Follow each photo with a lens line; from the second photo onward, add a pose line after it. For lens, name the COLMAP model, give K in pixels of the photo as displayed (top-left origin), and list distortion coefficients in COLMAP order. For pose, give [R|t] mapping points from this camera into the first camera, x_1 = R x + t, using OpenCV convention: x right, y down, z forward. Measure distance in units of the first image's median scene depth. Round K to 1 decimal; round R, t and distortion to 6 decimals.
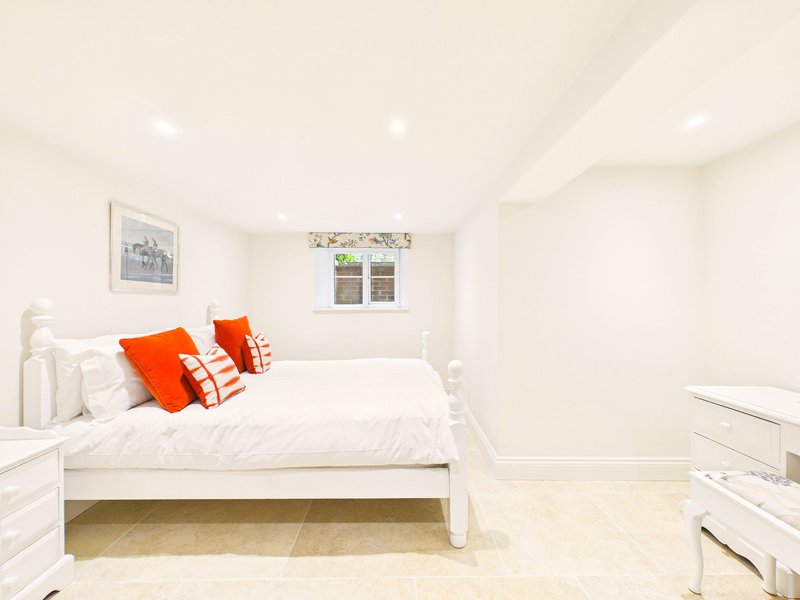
lens RADIAL K [[322.1, 0, 399.4], [0, 322.1, 302.3], [0, 0, 1]] dist [0.000879, 0.000068]
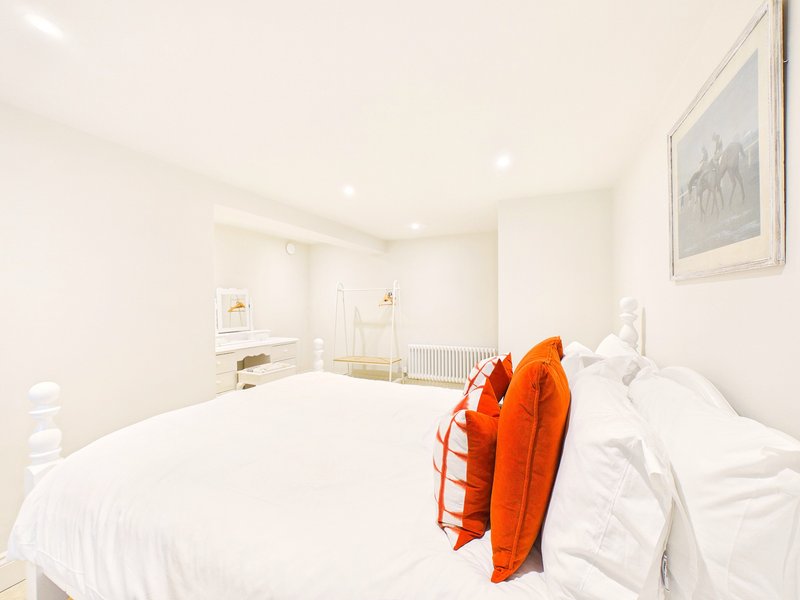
lens RADIAL K [[322.1, 0, 399.0], [0, 322.1, 301.1], [0, 0, 1]] dist [0.000879, 0.000068]
pose [[-0.899788, 0.007497, 0.436263, -0.656956], [0.006844, 0.999972, -0.003067, 0.000529], [-0.436274, 0.000226, -0.899814, 1.683570]]
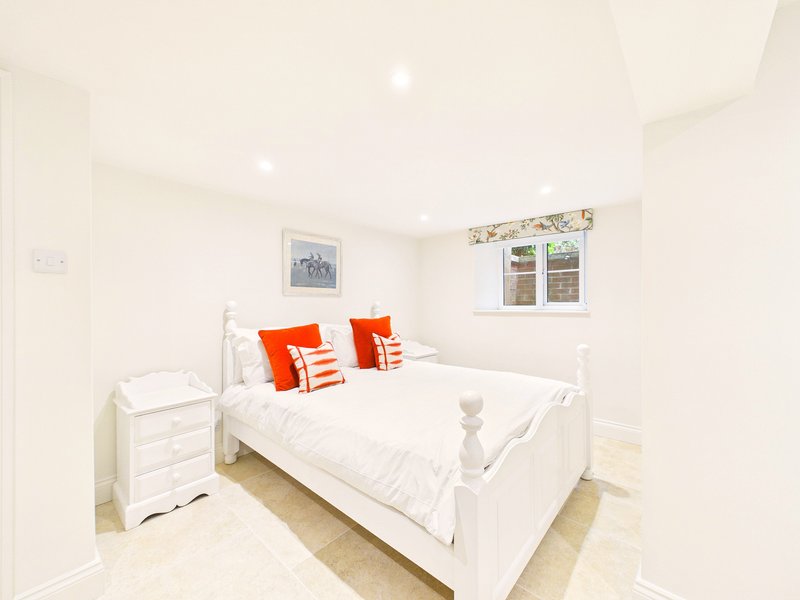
lens RADIAL K [[322.1, 0, 400.0], [0, 322.1, 303.1], [0, 0, 1]] dist [0.000879, 0.000068]
pose [[0.736992, -0.000537, -0.675902, 0.380720], [0.000626, 1.000000, -0.000112, 0.000155], [0.675902, -0.000341, 0.736992, 0.307159]]
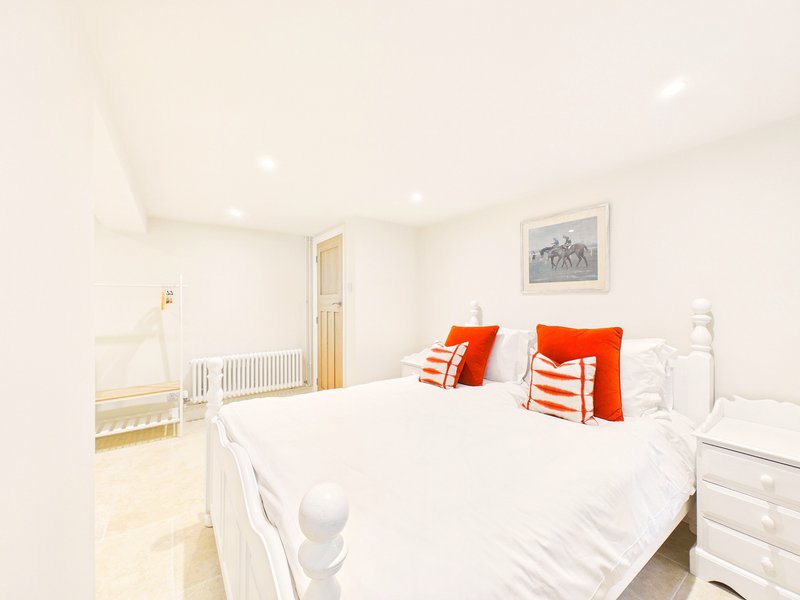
lens RADIAL K [[322.1, 0, 399.0], [0, 322.1, 299.8], [0, 0, 1]] dist [0.000879, 0.000068]
pose [[-0.825635, 0.000104, -0.564205, 0.206778], [0.005177, 0.999959, -0.007390, -0.003487], [0.564181, -0.009022, -0.825602, 1.681452]]
